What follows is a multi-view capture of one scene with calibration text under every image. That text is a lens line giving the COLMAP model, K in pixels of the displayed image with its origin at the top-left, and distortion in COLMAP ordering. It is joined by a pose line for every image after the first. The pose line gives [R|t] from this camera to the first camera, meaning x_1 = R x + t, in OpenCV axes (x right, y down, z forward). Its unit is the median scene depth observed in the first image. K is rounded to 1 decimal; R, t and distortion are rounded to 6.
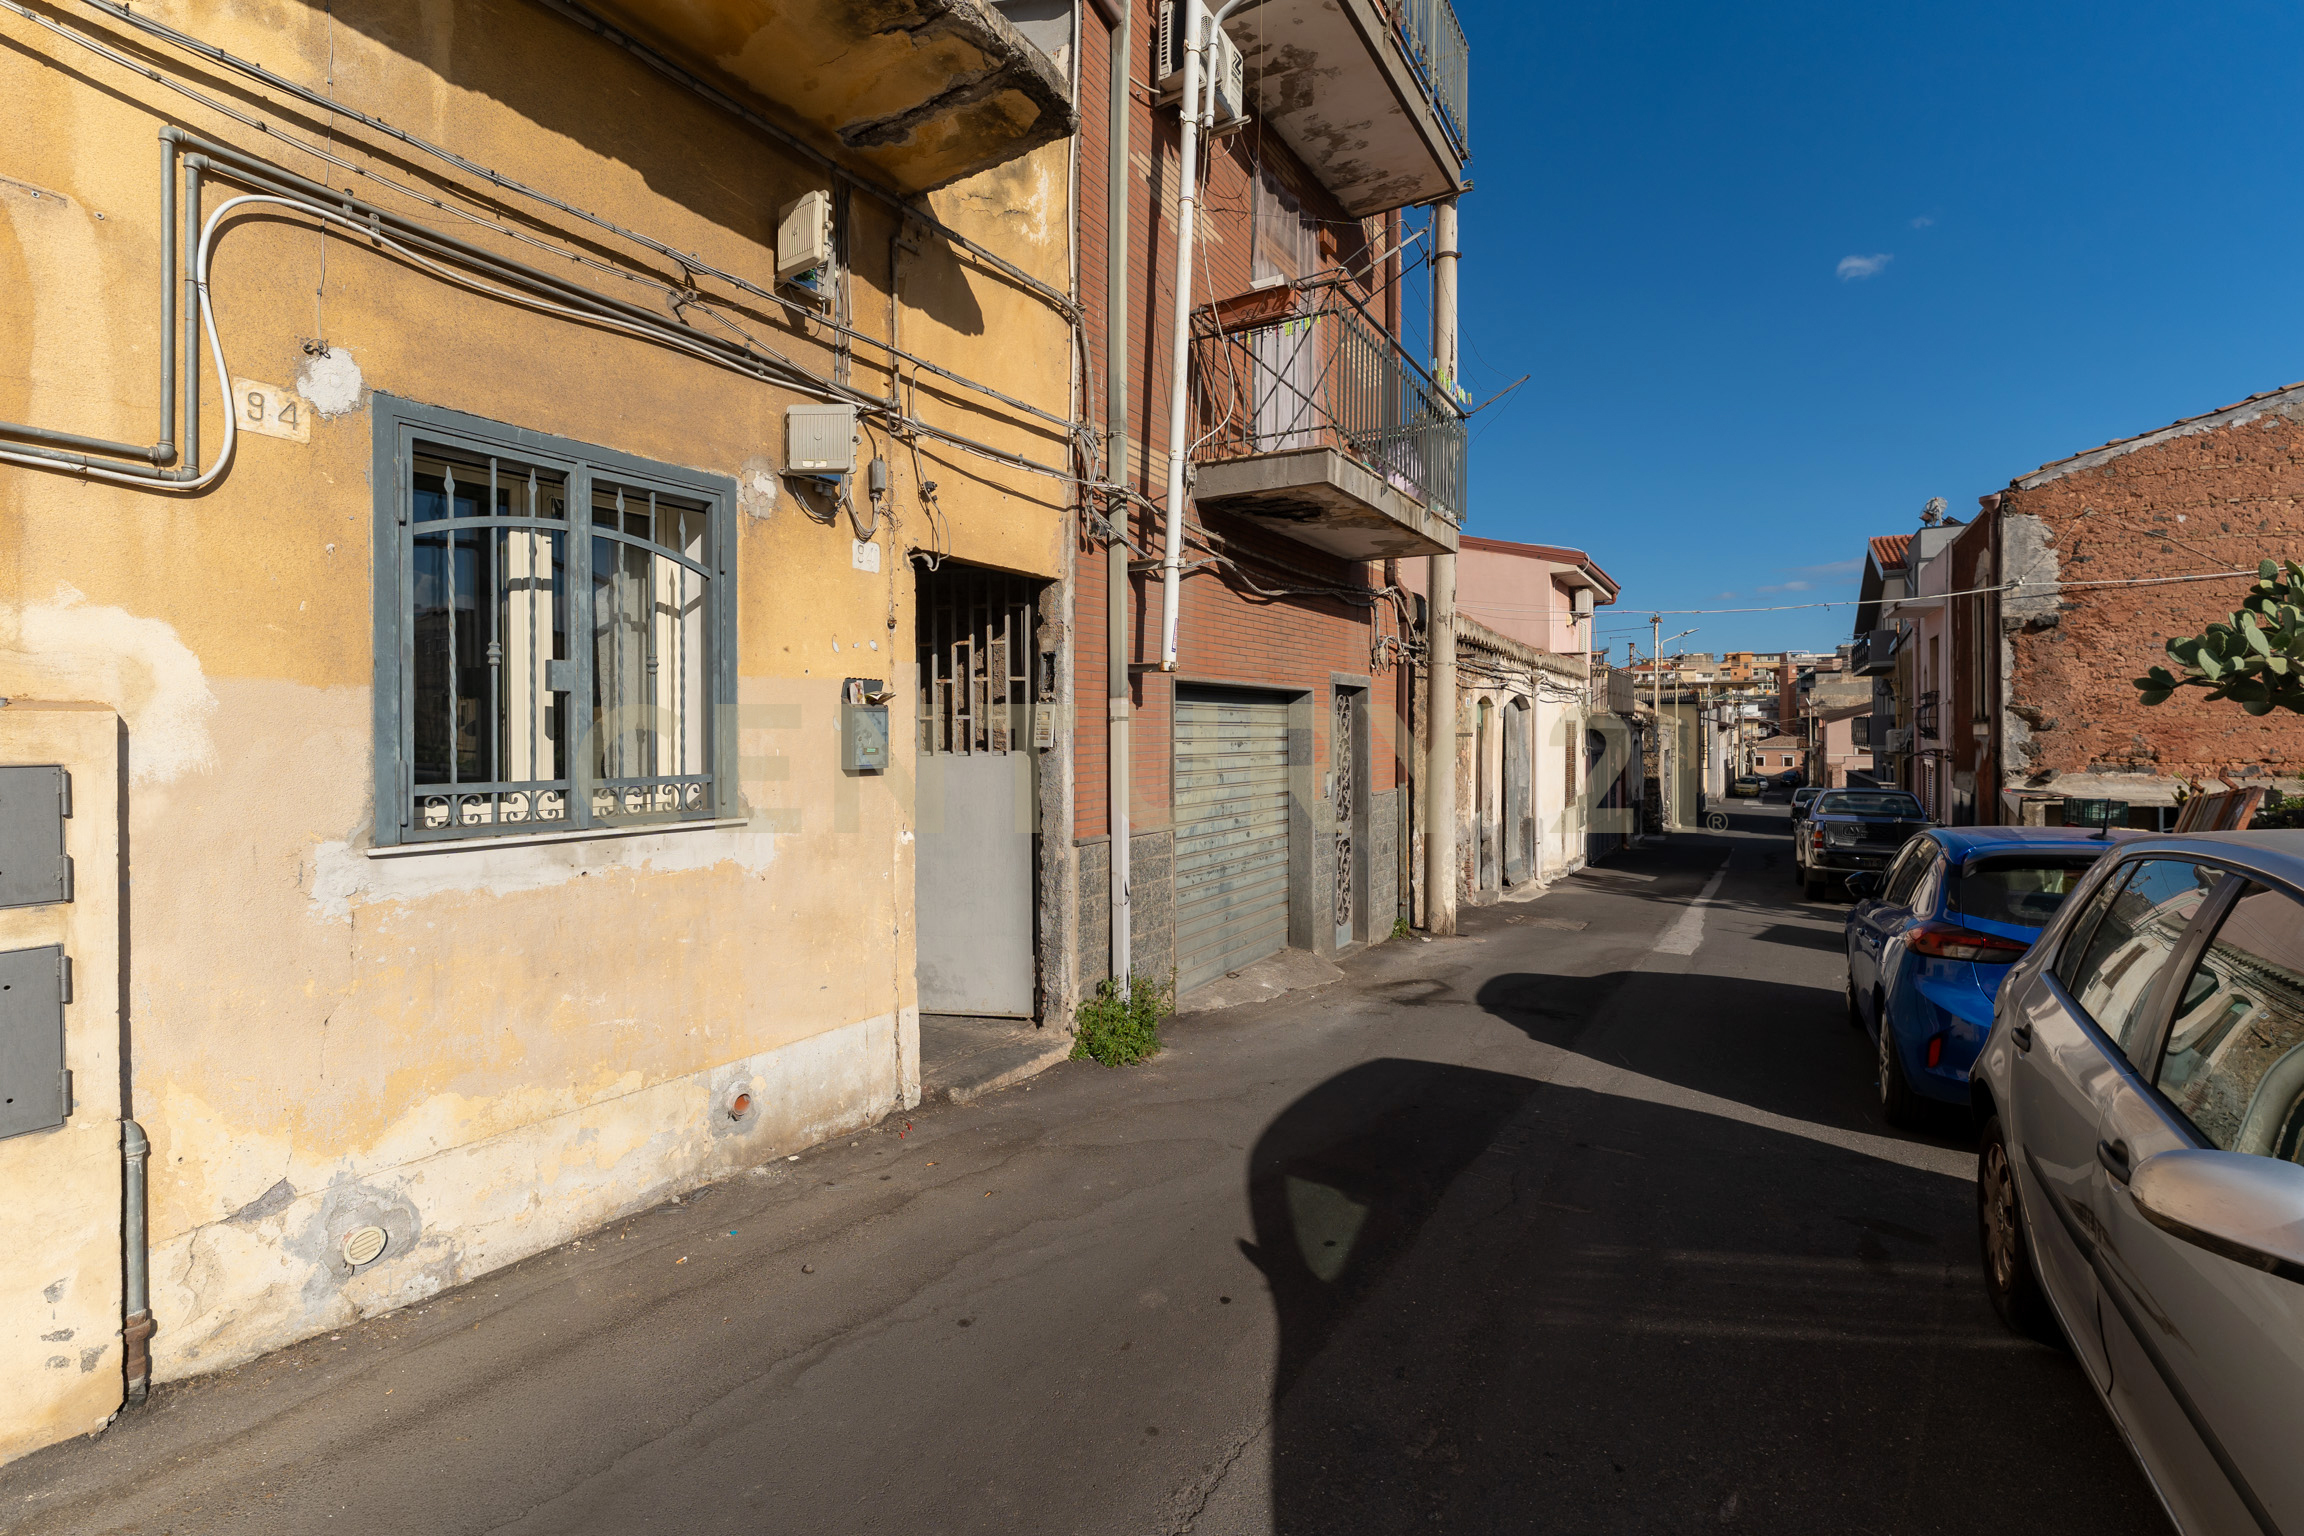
lens RADIAL K [[968.3, 0, 1109.8], [0, 968.3, 743.1], [0, 0, 1]] dist [0.000746, 0.000237]
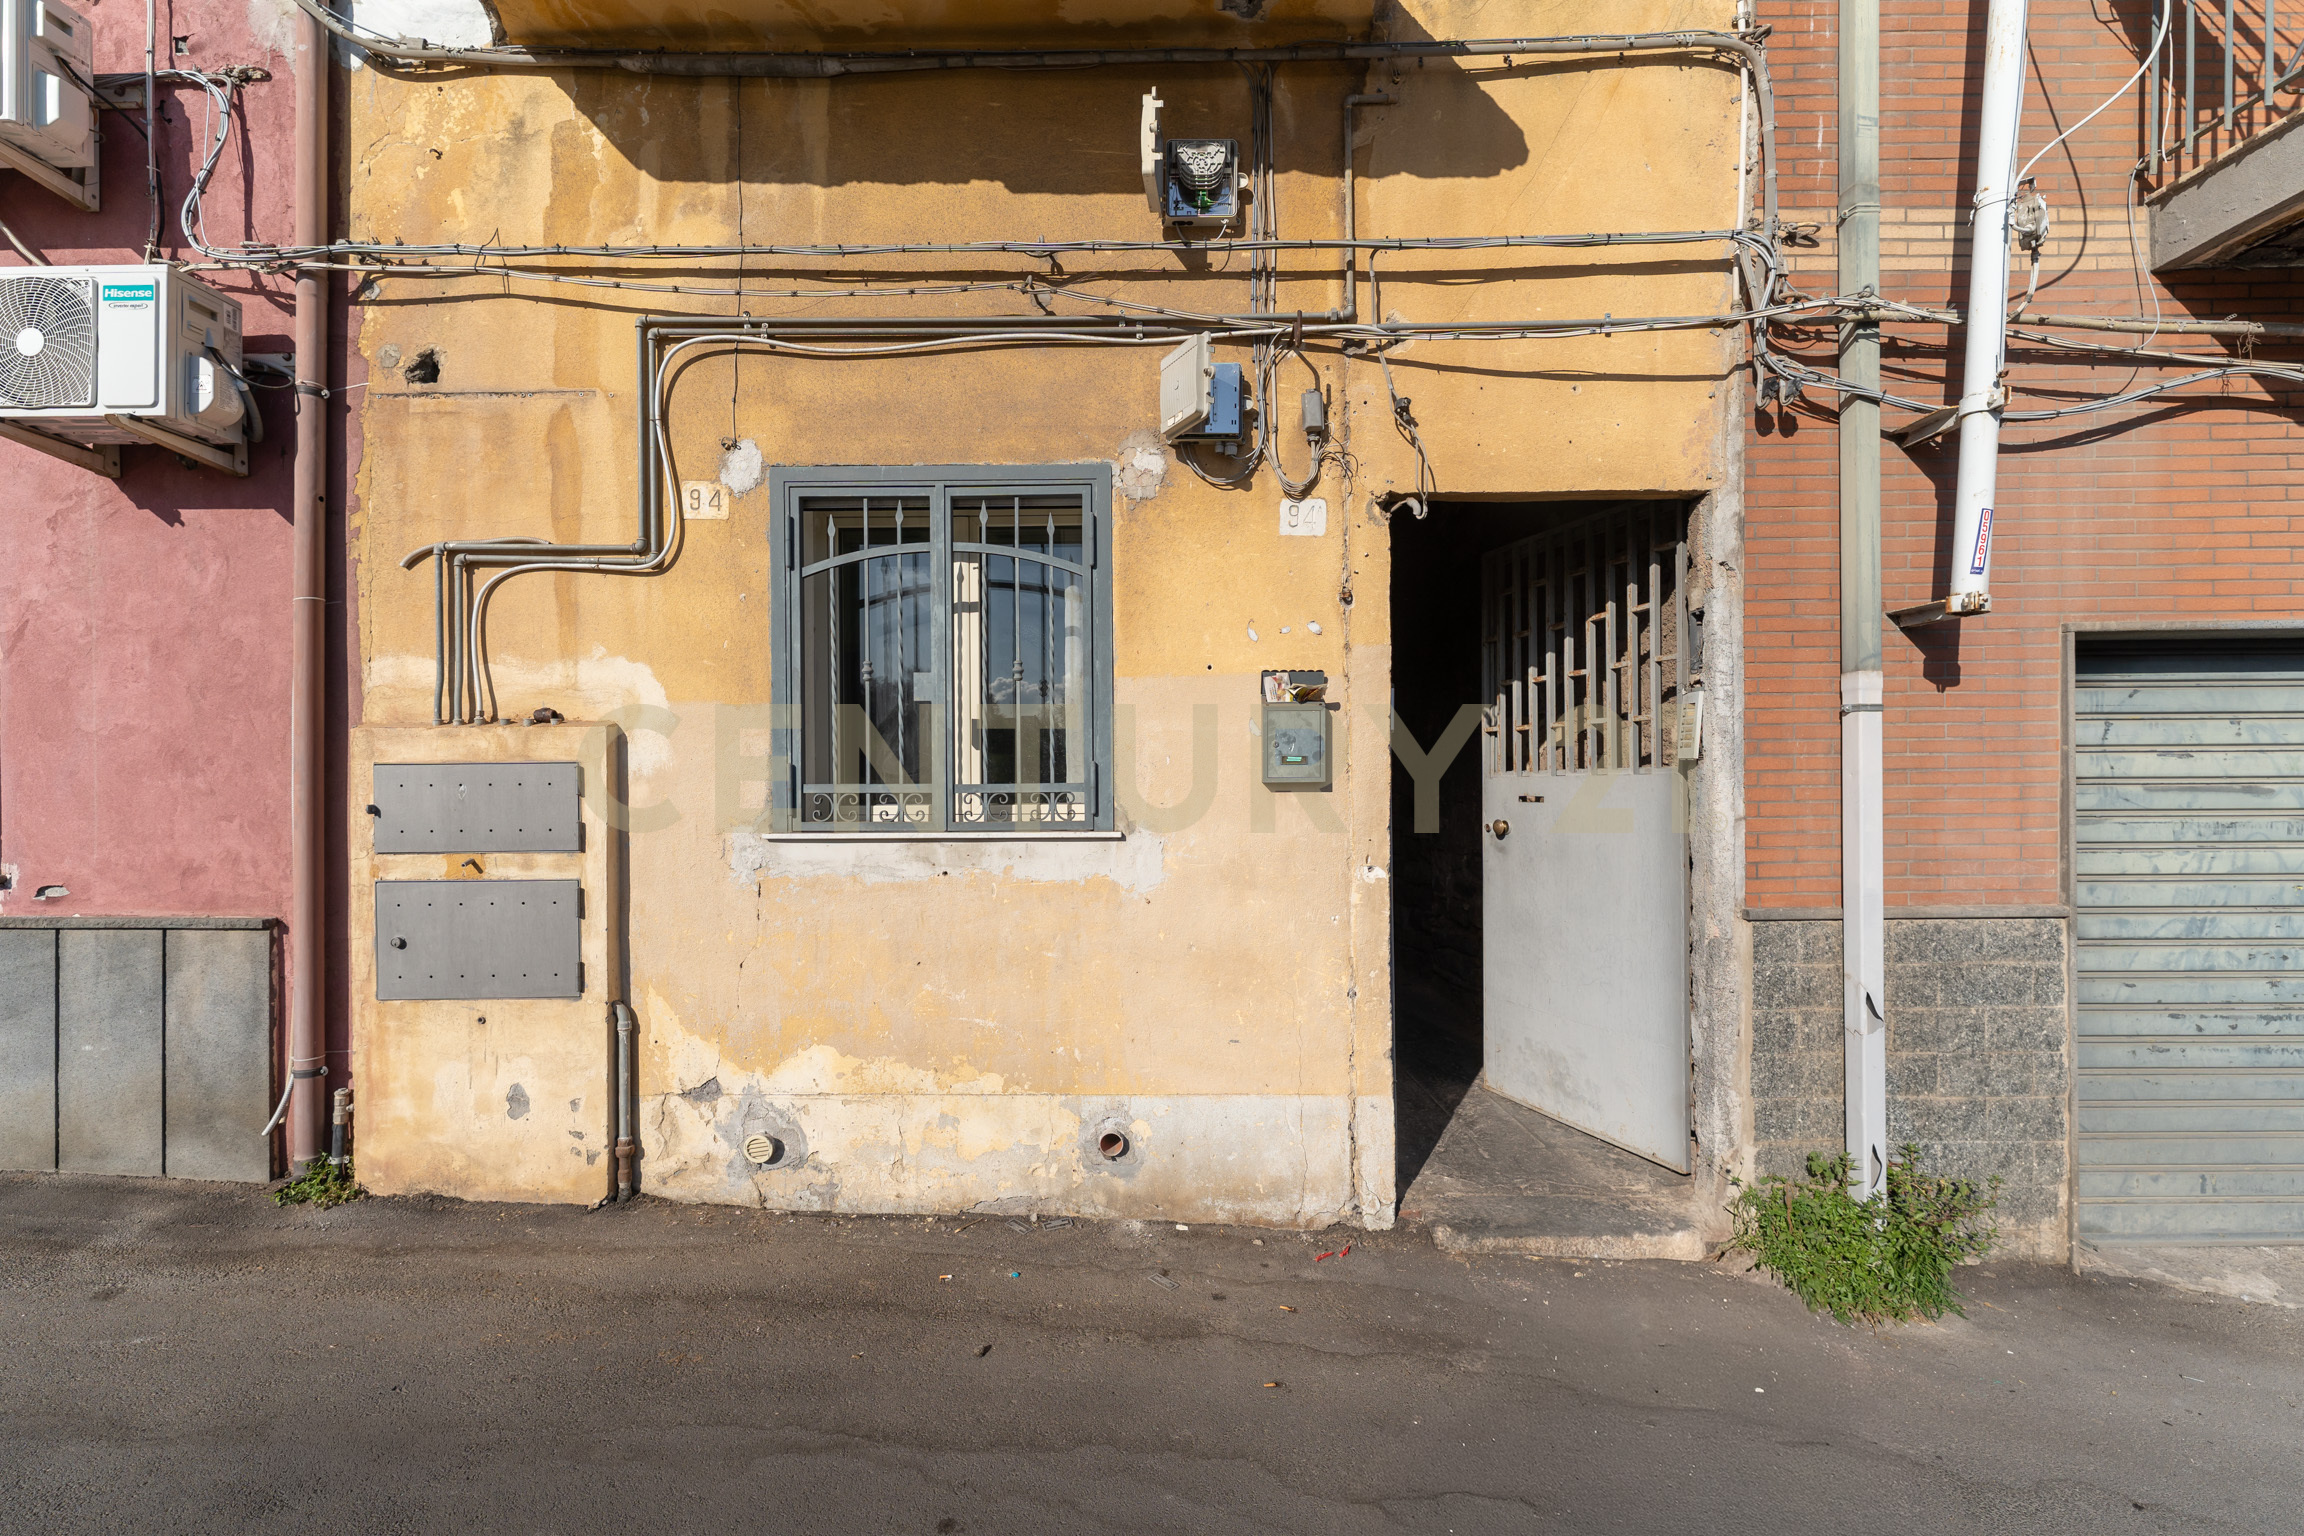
lens RADIAL K [[940.8, 0, 1153.8], [0, 940.8, 785.0], [0, 0, 1]] dist [0.001195, 0.000006]
pose [[0.555747, 0.003296, -0.831345, 0.381670], [-0.001618, 0.999995, 0.002883, 0.030801], [0.831350, -0.000257, 0.555750, 0.540741]]
